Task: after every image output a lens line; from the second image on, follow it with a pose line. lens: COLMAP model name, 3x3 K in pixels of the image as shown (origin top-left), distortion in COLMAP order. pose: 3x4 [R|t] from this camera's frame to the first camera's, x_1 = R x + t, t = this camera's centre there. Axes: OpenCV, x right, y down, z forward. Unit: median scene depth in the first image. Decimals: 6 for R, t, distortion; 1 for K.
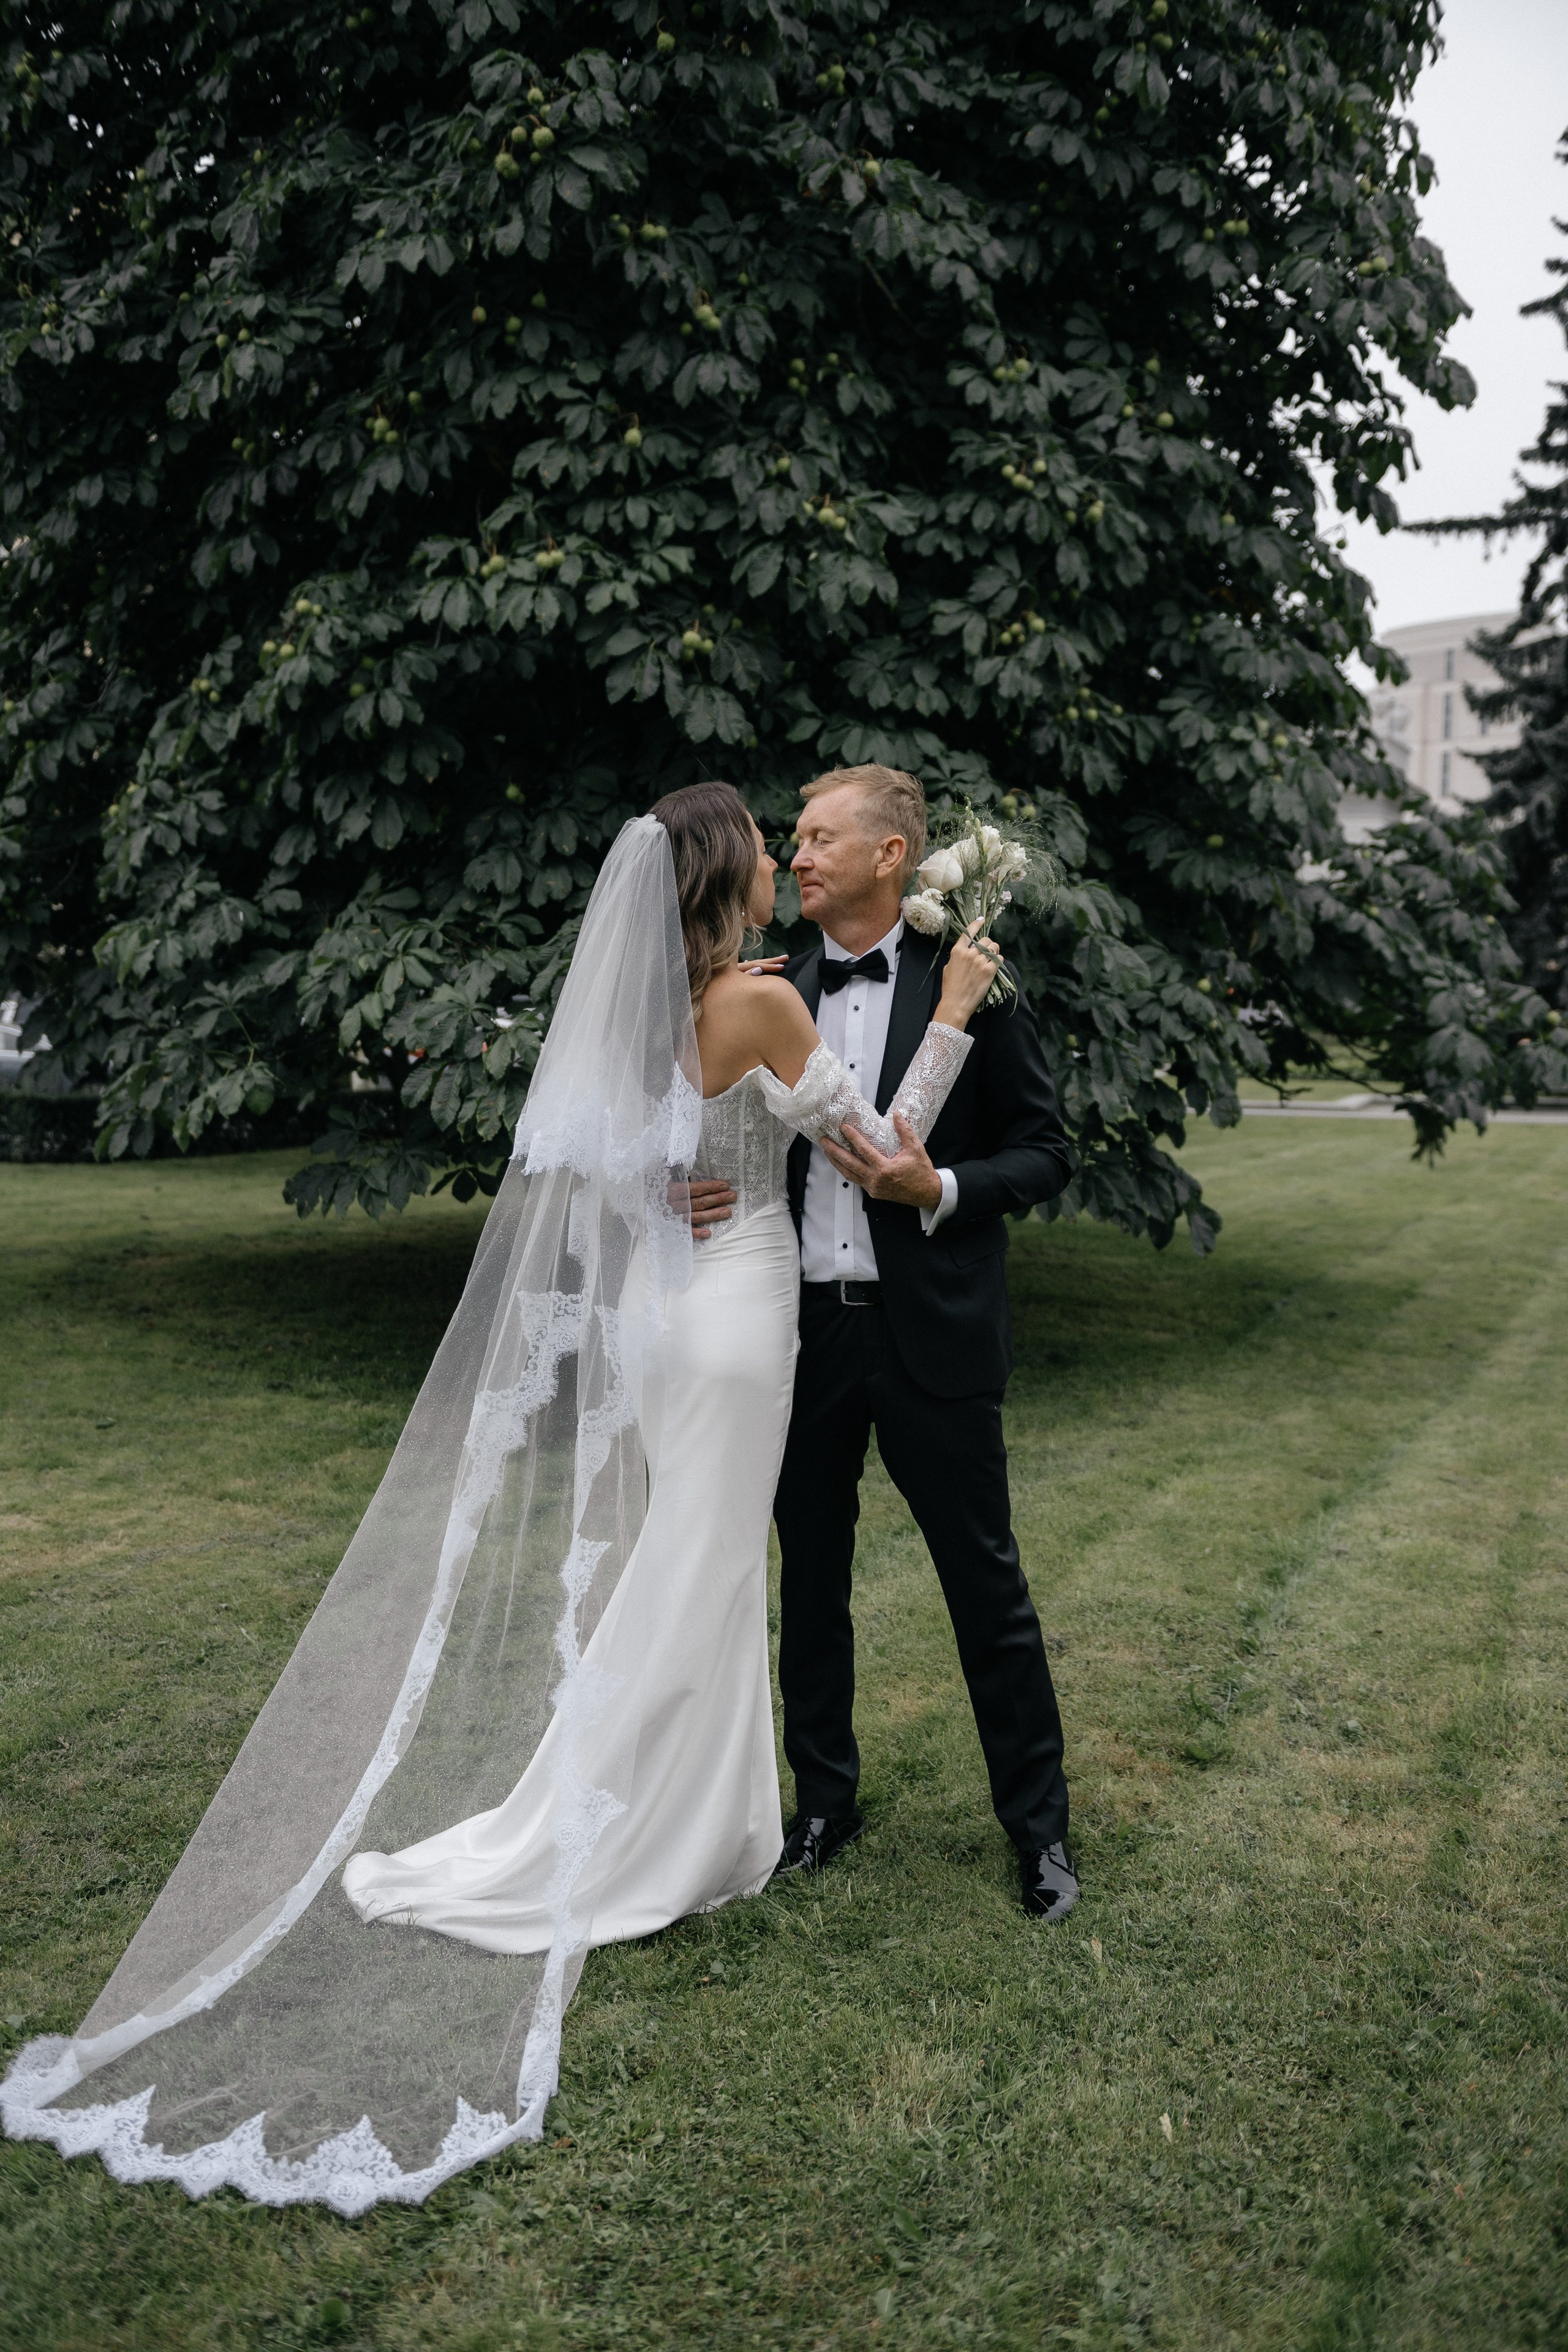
lens RADIAL K [[1887.3, 0, 781.1], [0, 1887.3, 1171.9], [0, 0, 1]] dist [-0.010122, -0.014051]
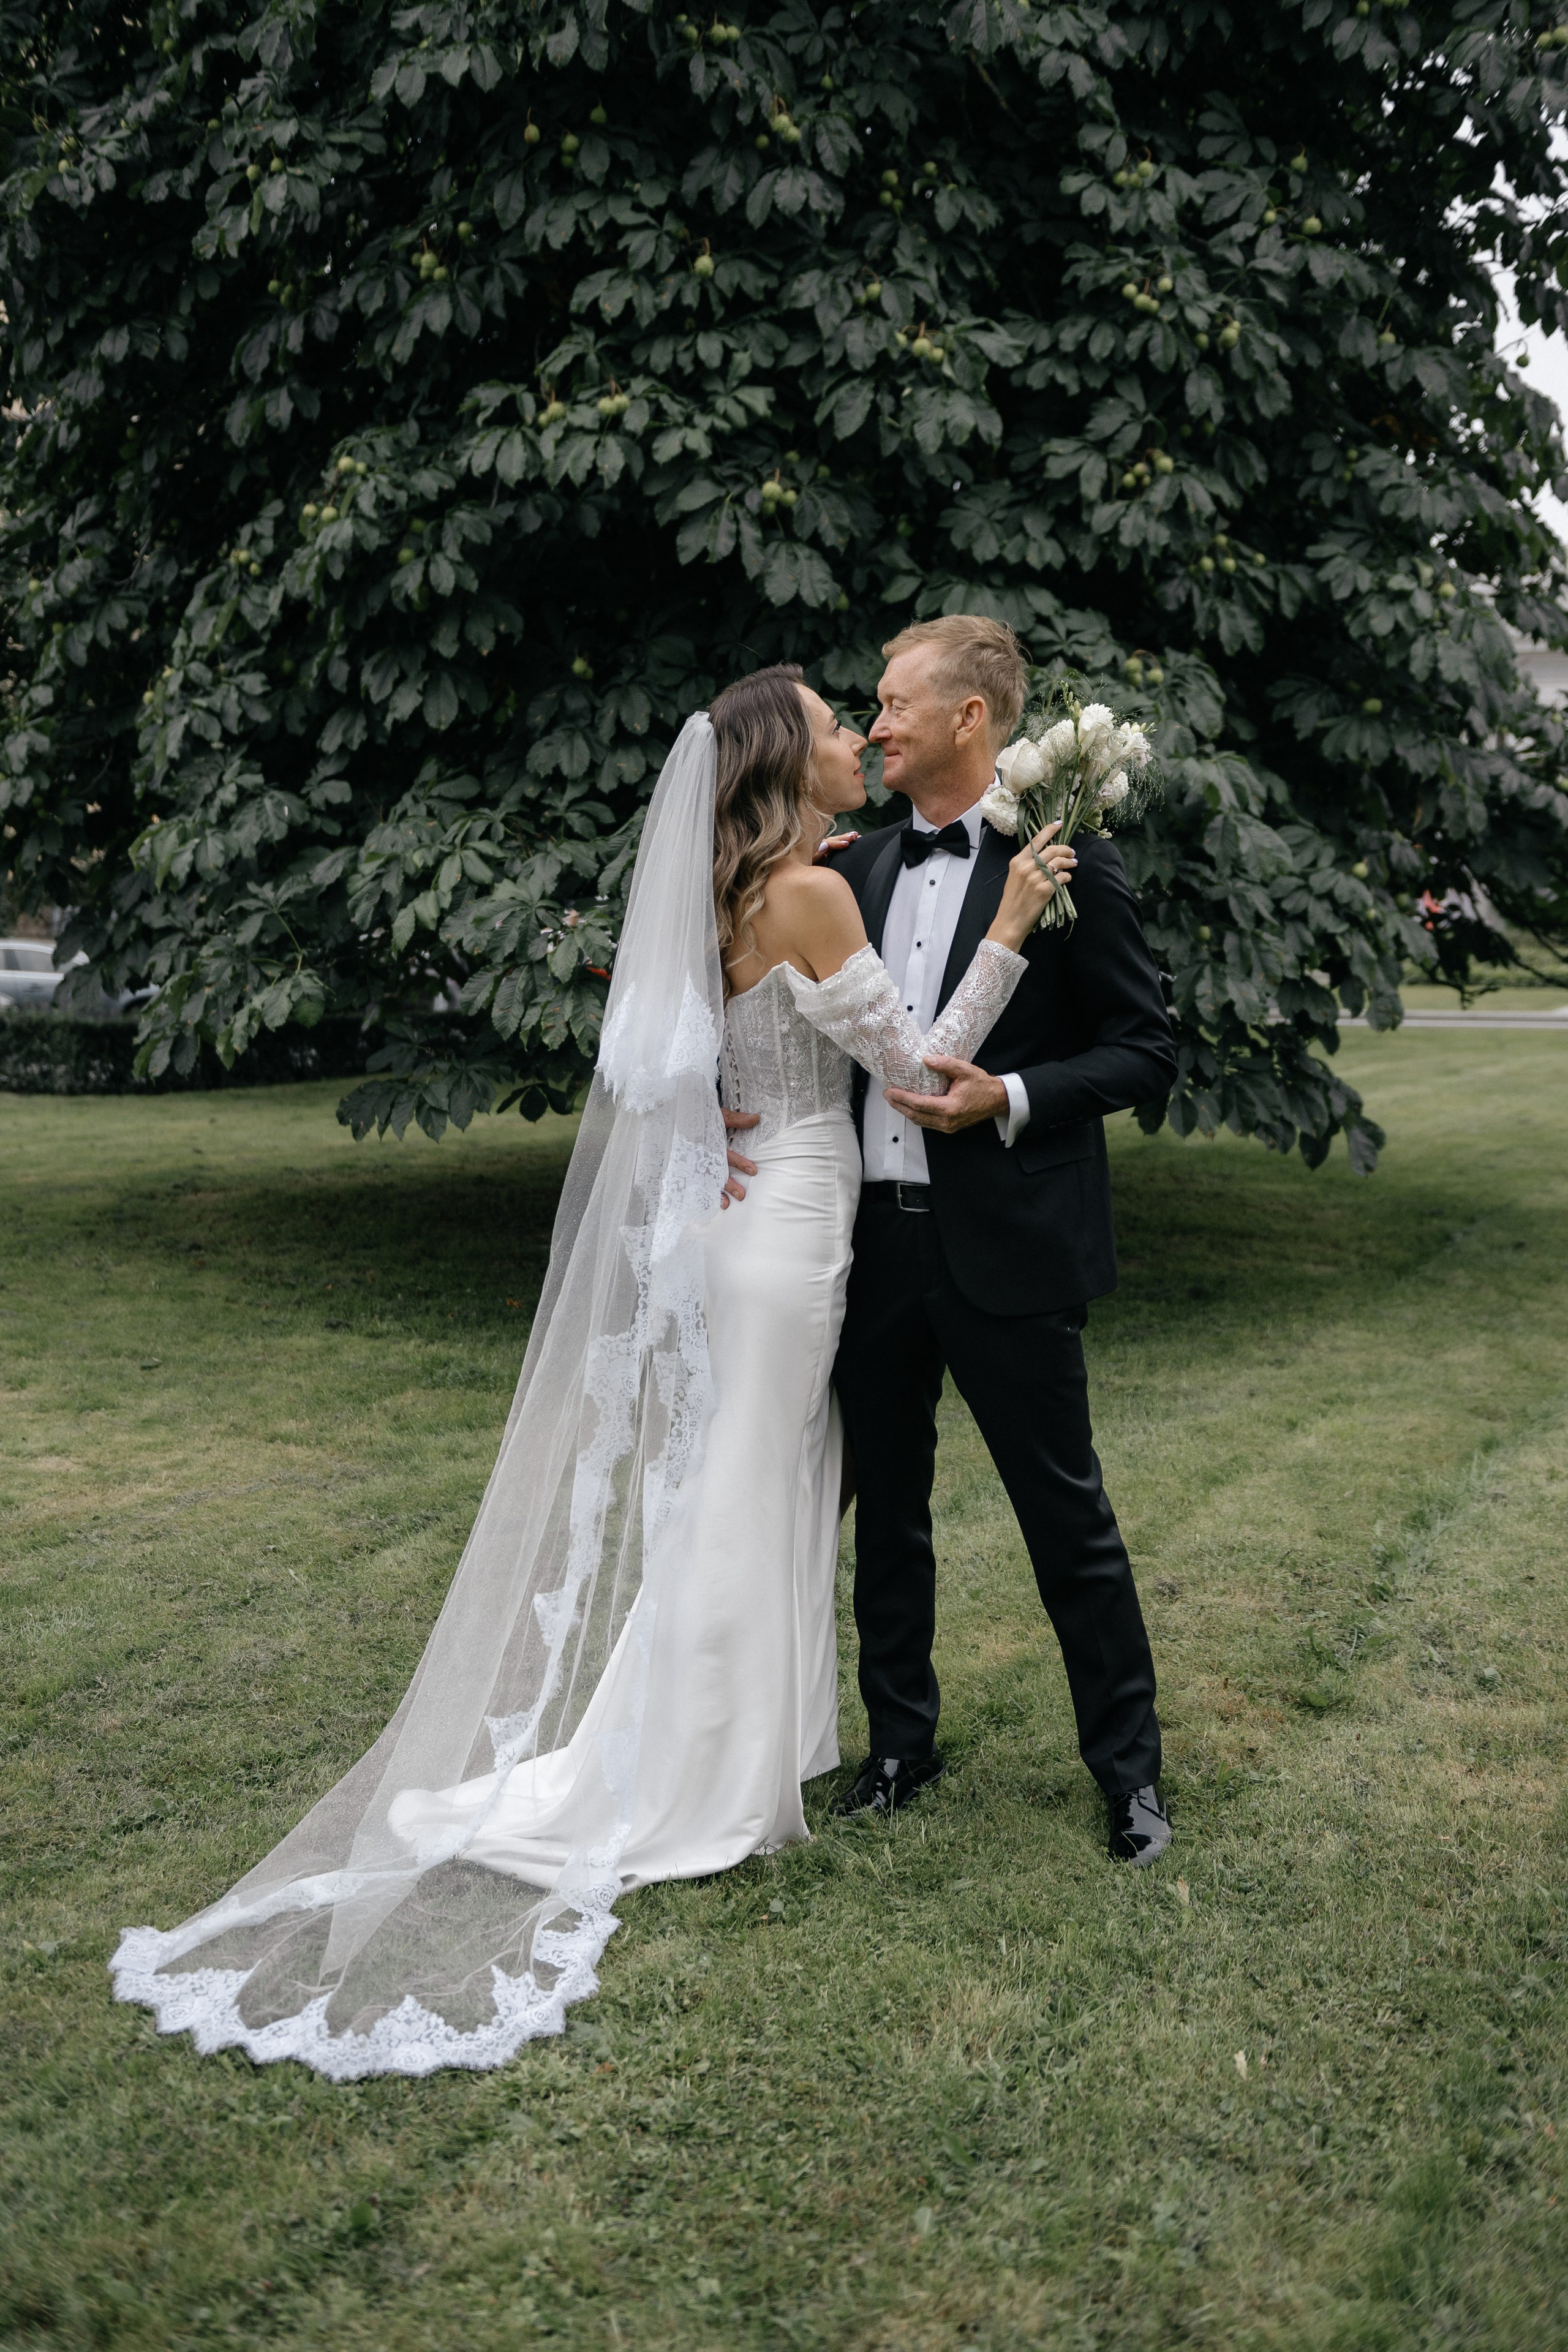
lens RADIAL K [[2154.4, 0, 792.9], [0, 2154.4, 1170.0], [0, 0, 1]] dist [-0.003948, -0.015890]
pose [[0.998108, -0.008651, -0.060874, 0.020348], [0.010431, 0.999525, 0.028983, 0.010637], [0.060594, -0.029563, 0.997725, -0.030996]]
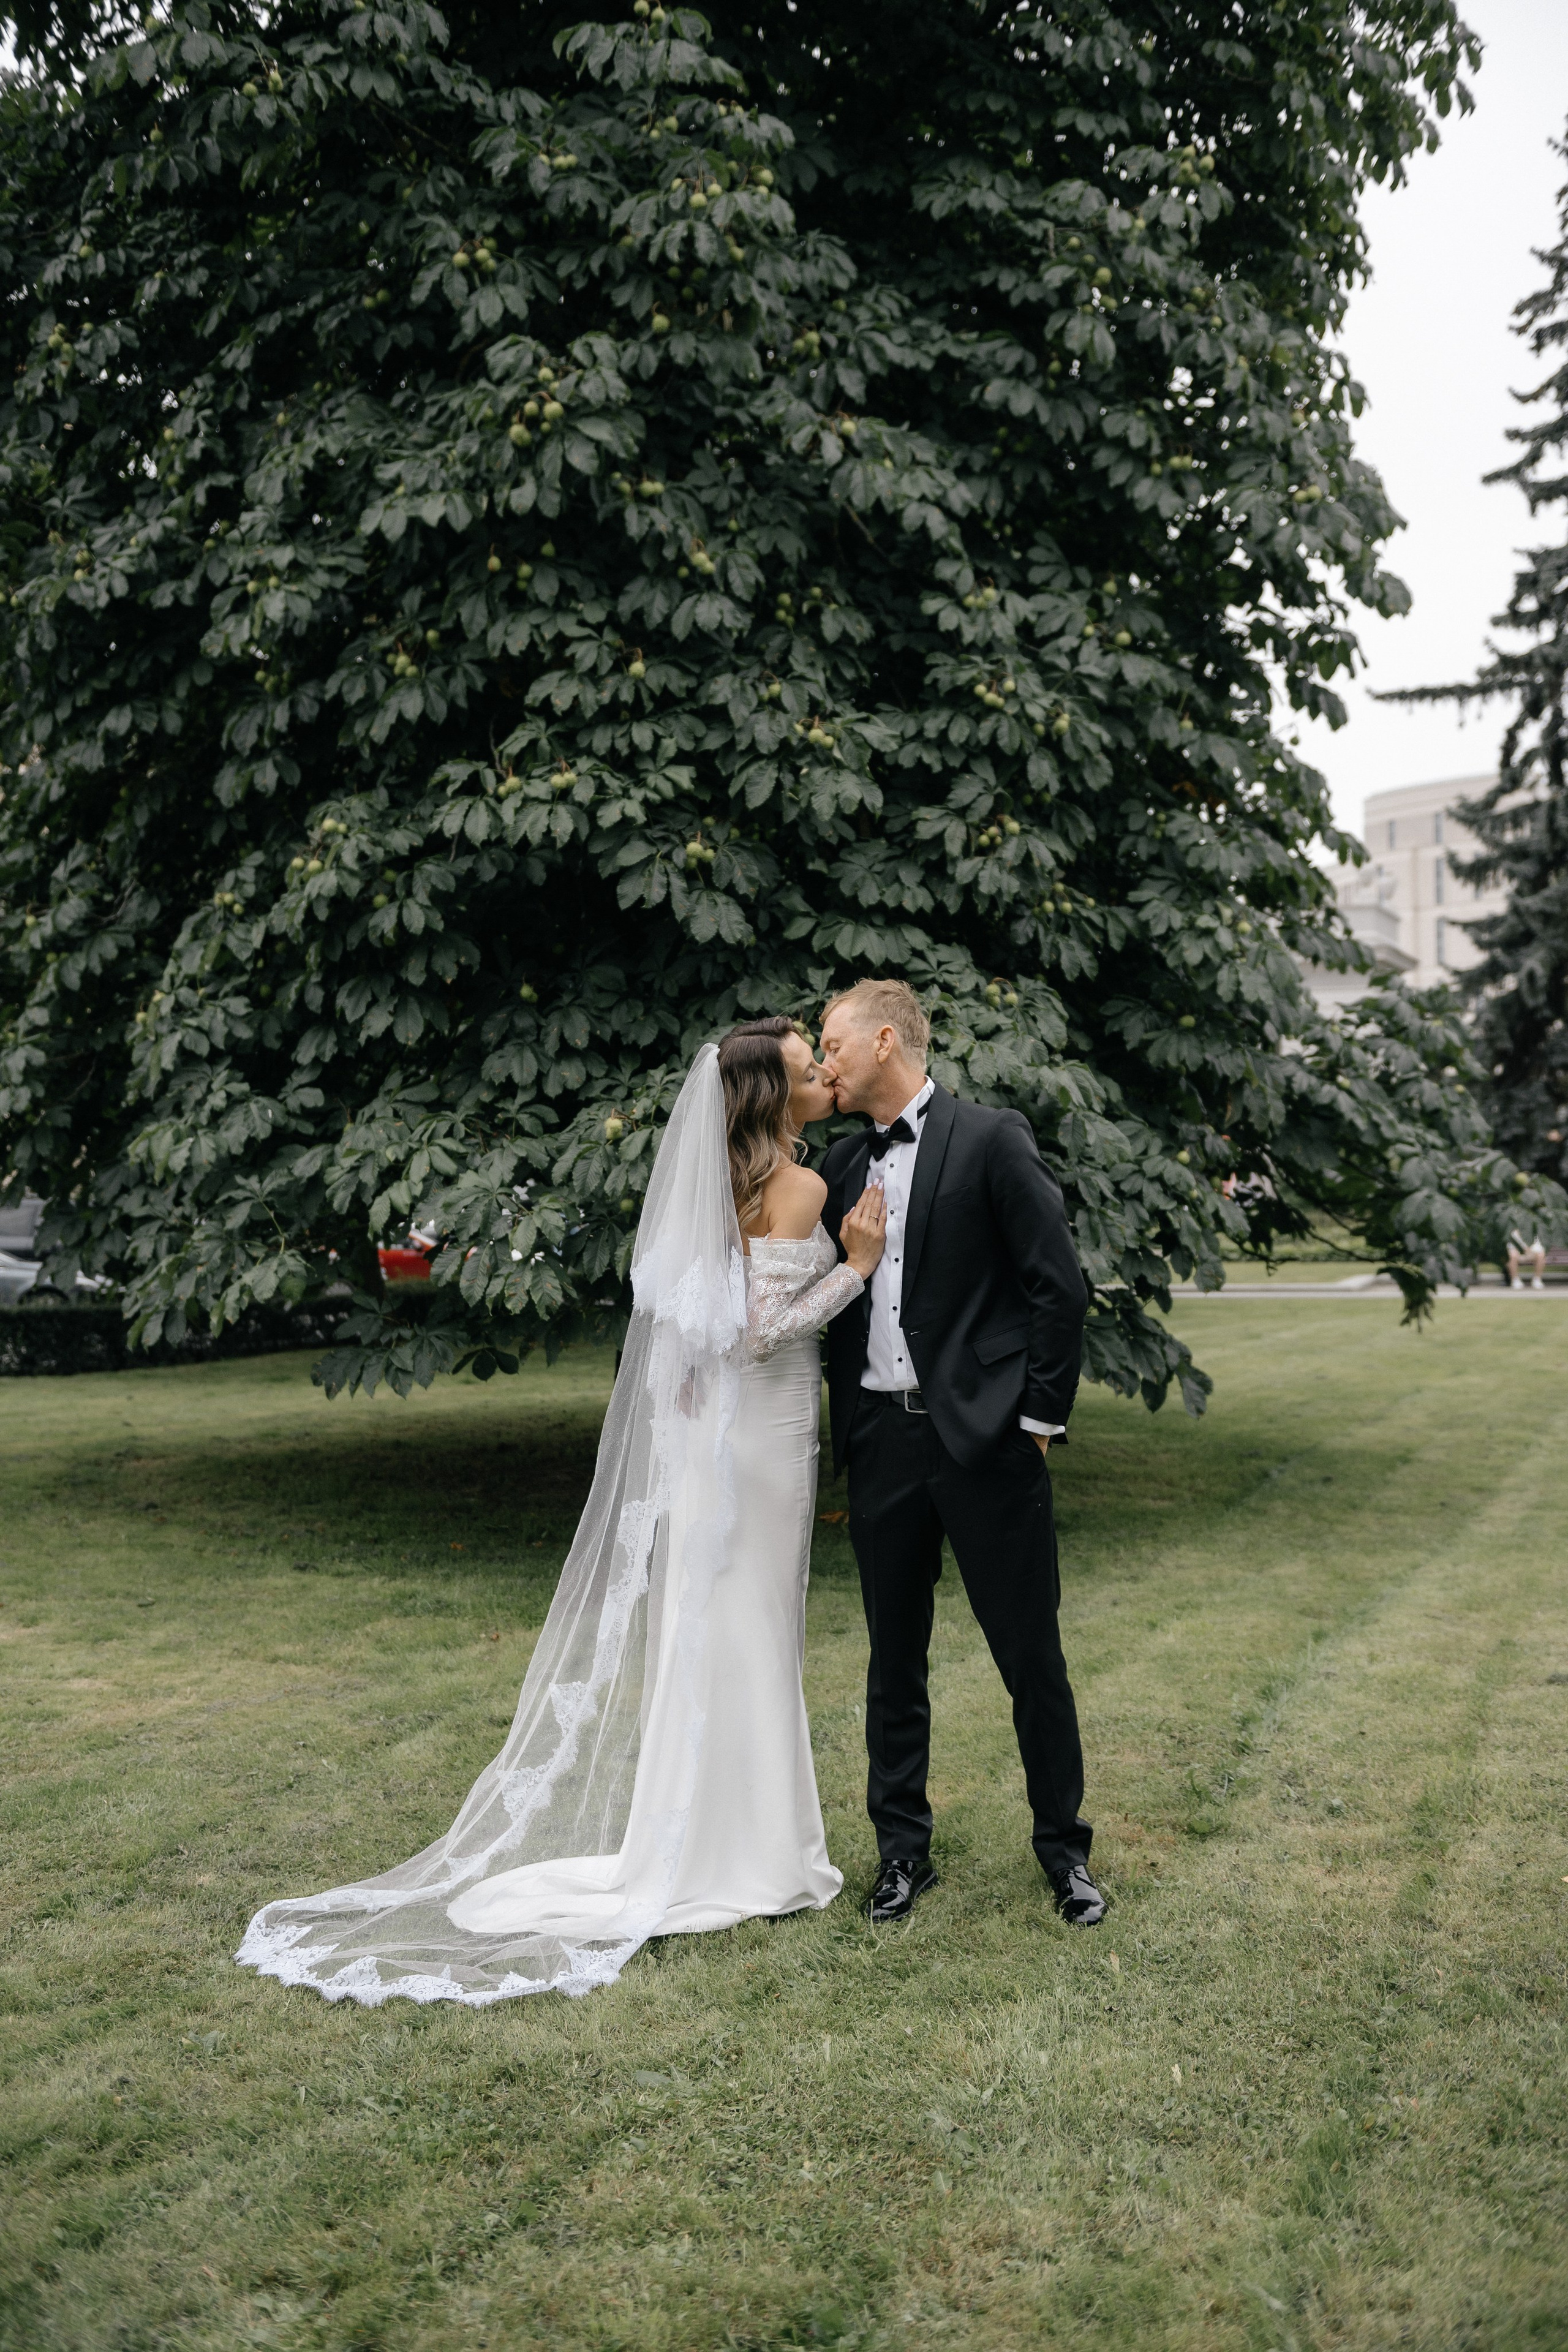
lens RADIAL K [[2063.5, 0, 780.2], [0, 2063.5, 1186.8], [0, 0, 1]] dist [-0.005645, -0.000288]
pose [[0.999484, -0.026120, 0.018711, -0.024338], [0.027797, 0.995012, -0.095805, 0.023596], [-0.016115, 0.096276, 0.995224, -0.151853]]
